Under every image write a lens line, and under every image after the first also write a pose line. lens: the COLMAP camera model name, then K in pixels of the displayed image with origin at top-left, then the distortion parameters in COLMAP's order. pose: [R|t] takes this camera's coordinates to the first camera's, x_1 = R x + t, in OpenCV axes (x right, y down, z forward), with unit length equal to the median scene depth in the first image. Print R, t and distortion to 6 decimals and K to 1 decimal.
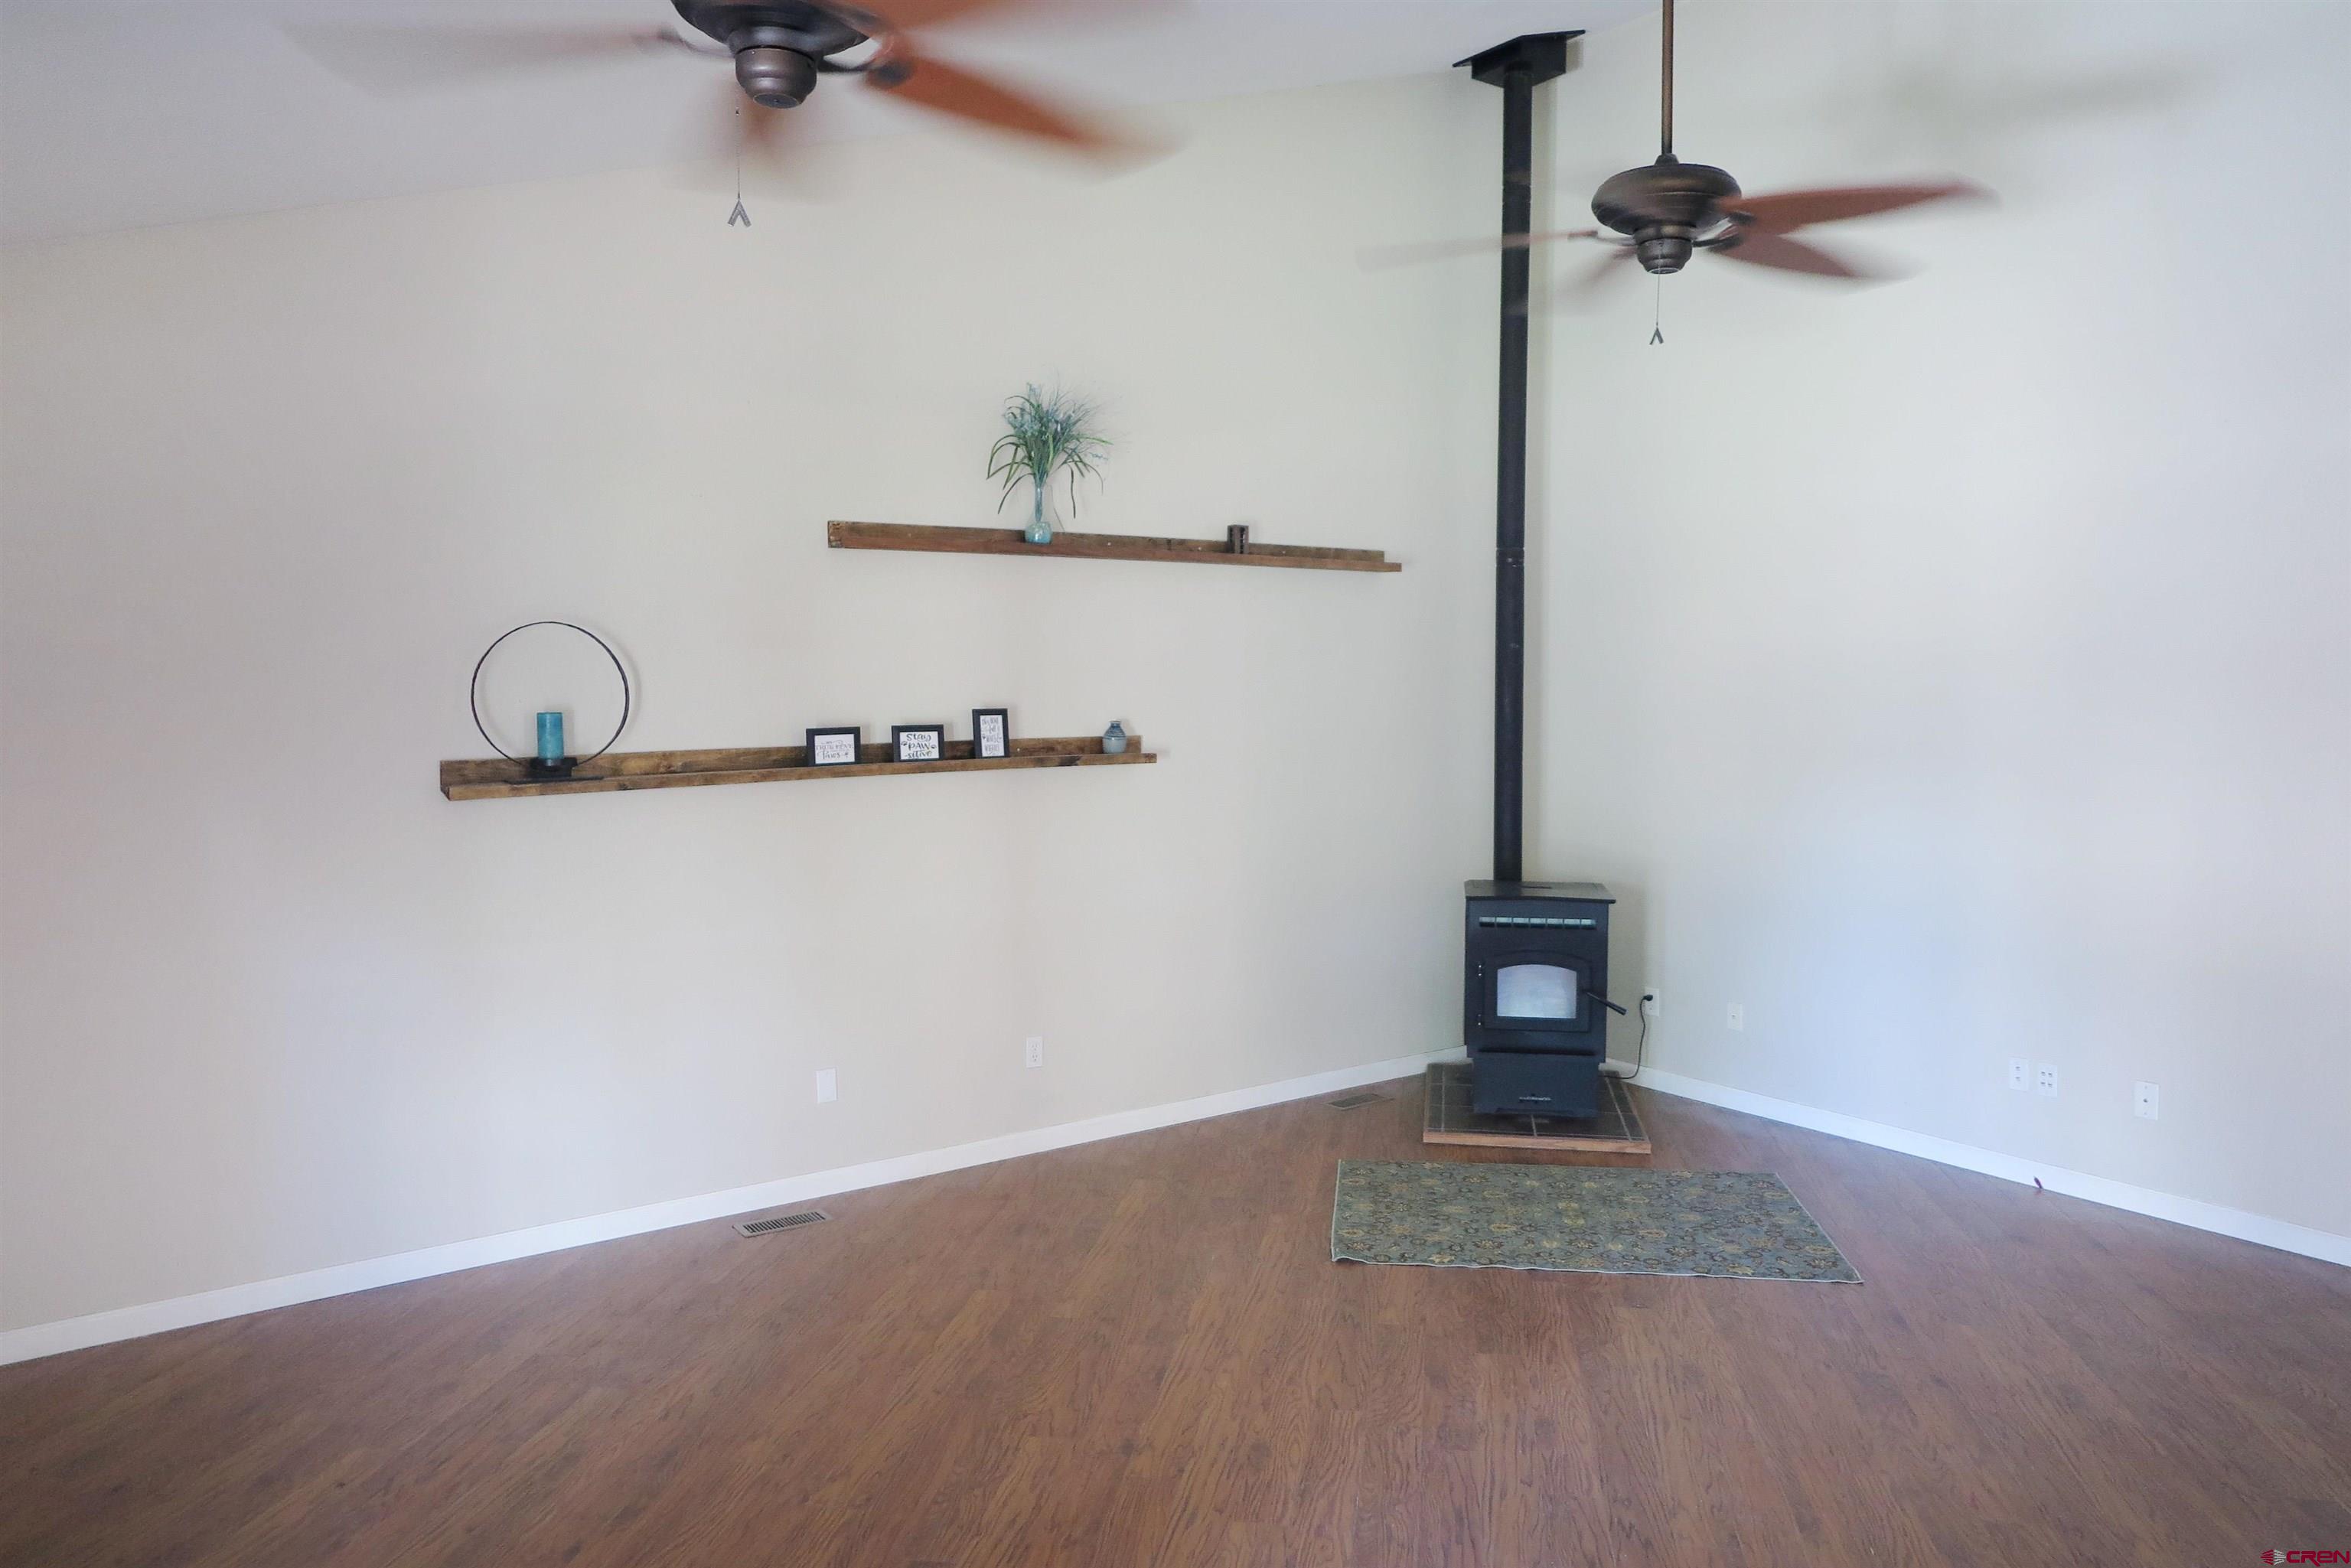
lens RADIAL K [[1605.7, 0, 1174.6], [0, 1605.7, 791.7], [0, 0, 1]] dist [-0.021604, 0.008526]
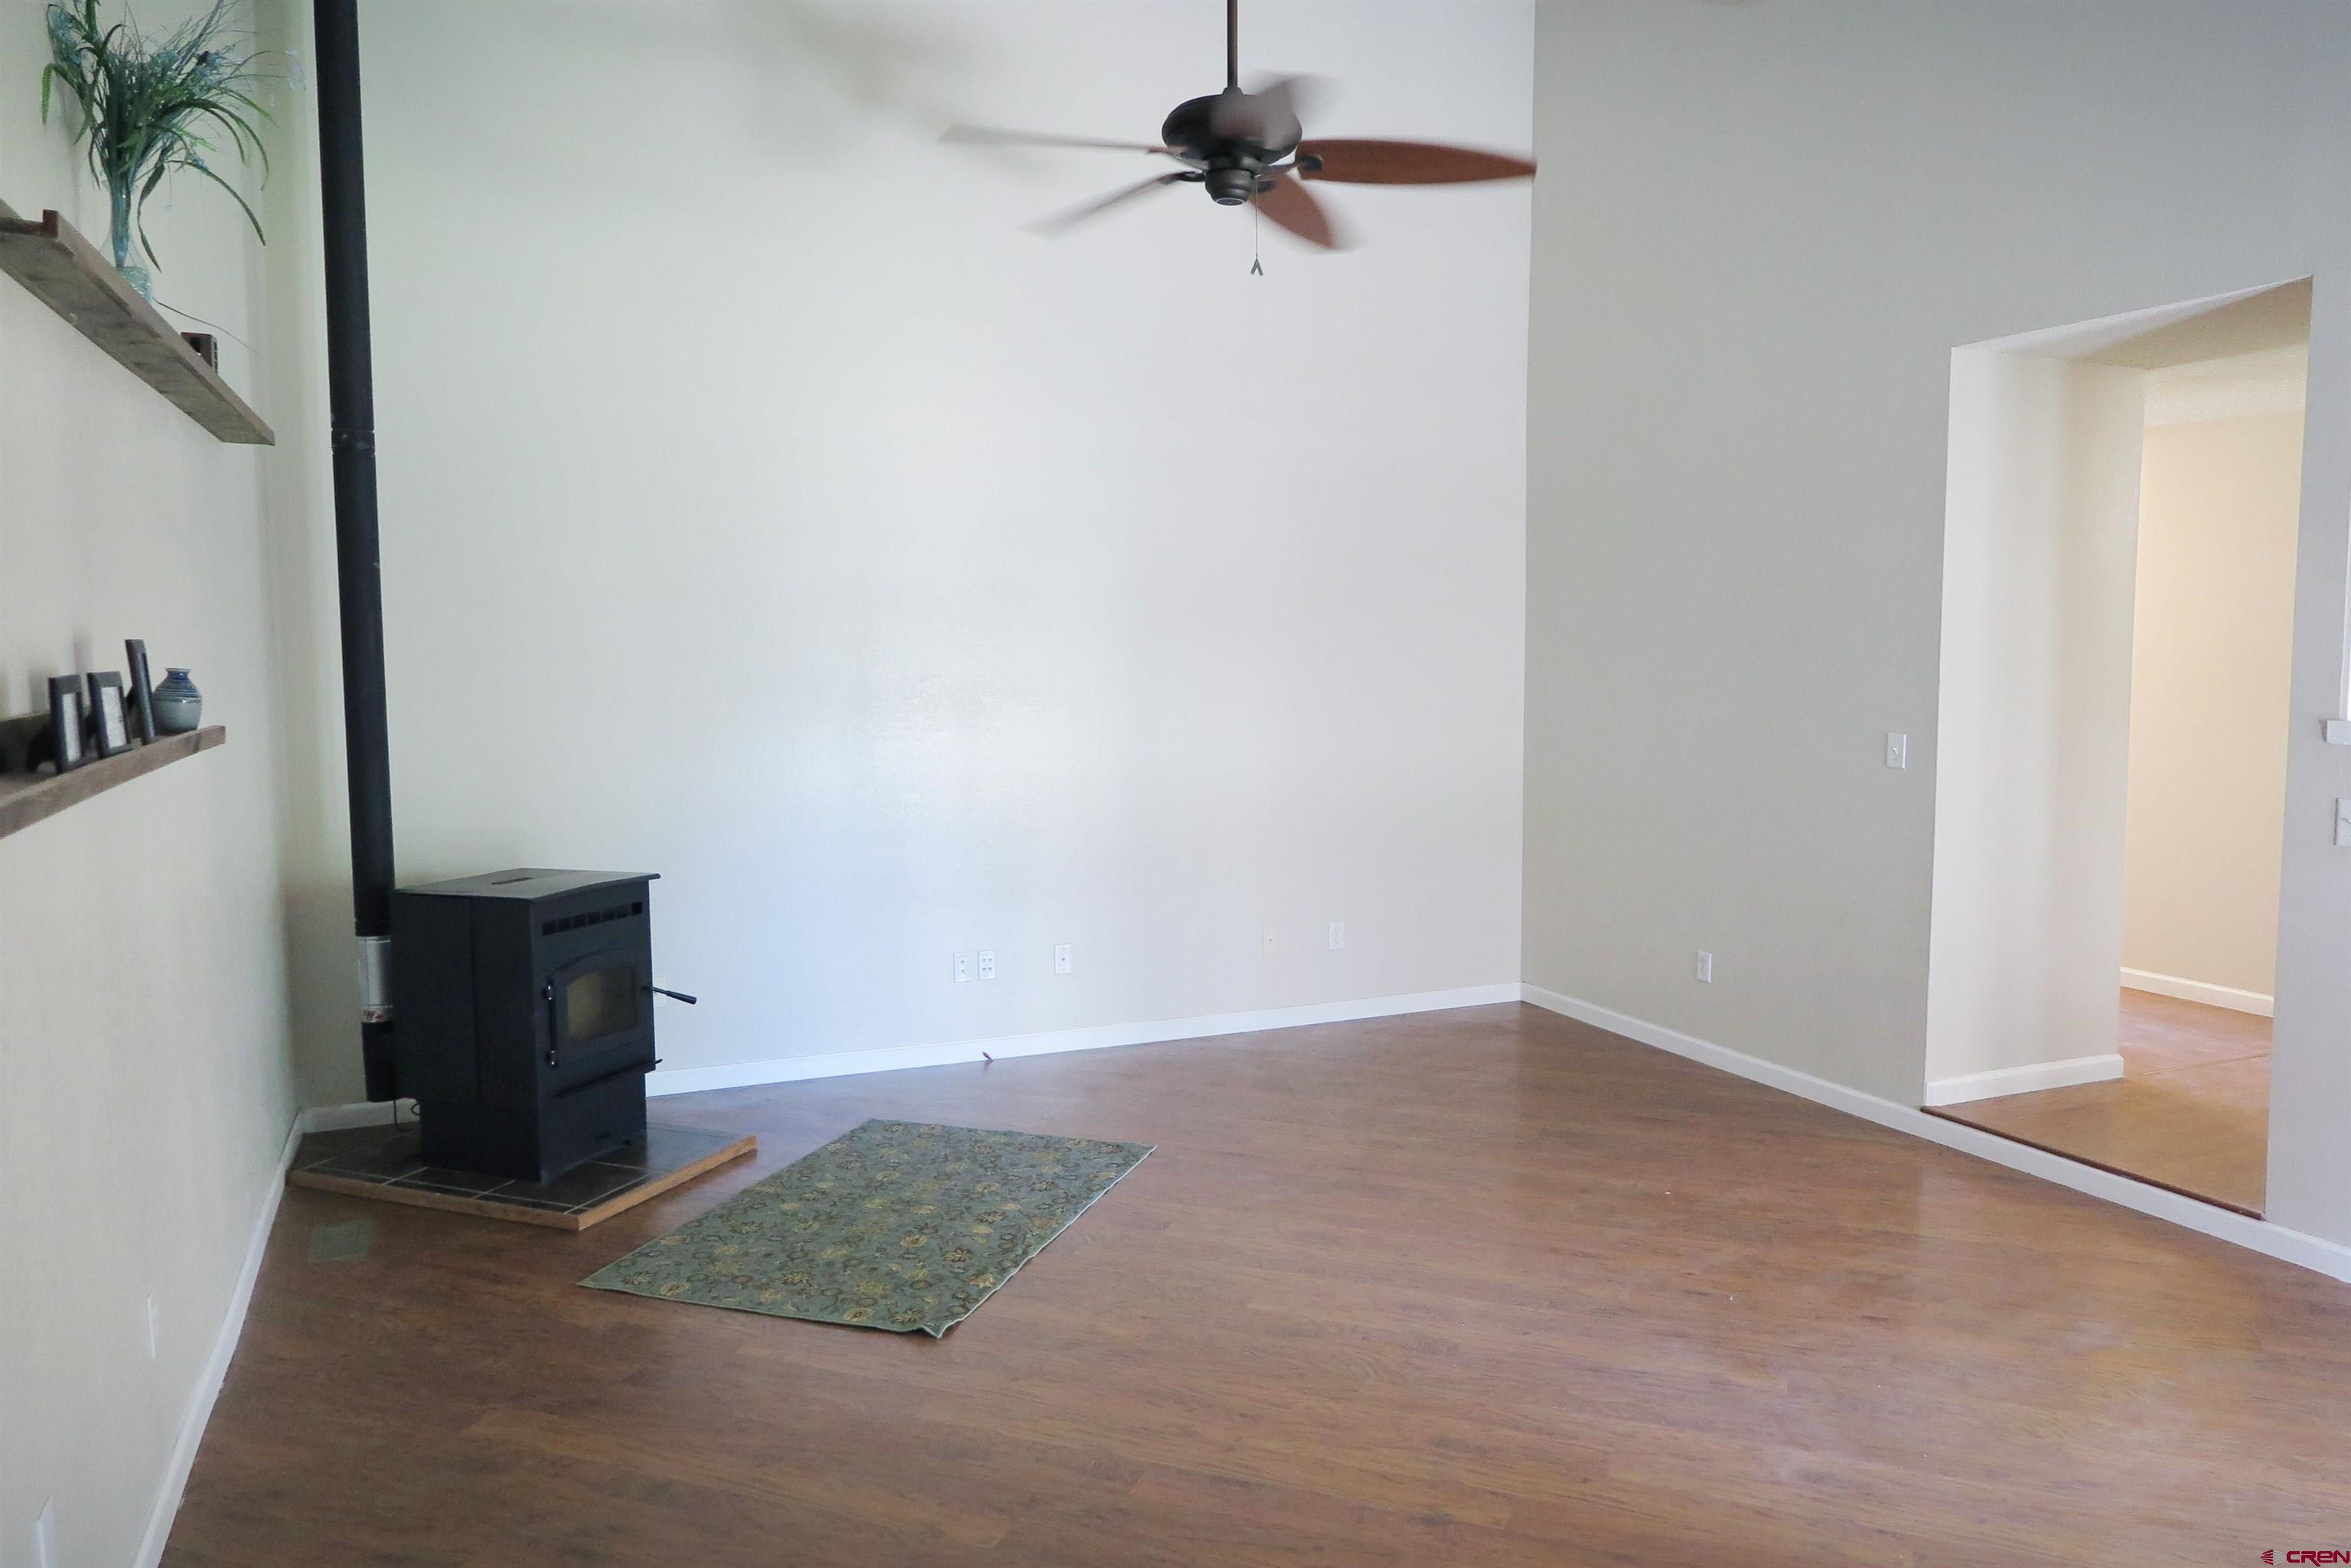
lens RADIAL K [[1605.7, 0, 1175.7], [0, 1605.7, 782.3], [0, 0, 1]] dist [-0.021604, 0.008526]
pose [[0.201241, -0.080486, 0.976230, -0.820237], [0.067891, 0.995368, 0.068069, -0.030033], [-0.977186, 0.052579, 0.205773, 0.938769]]
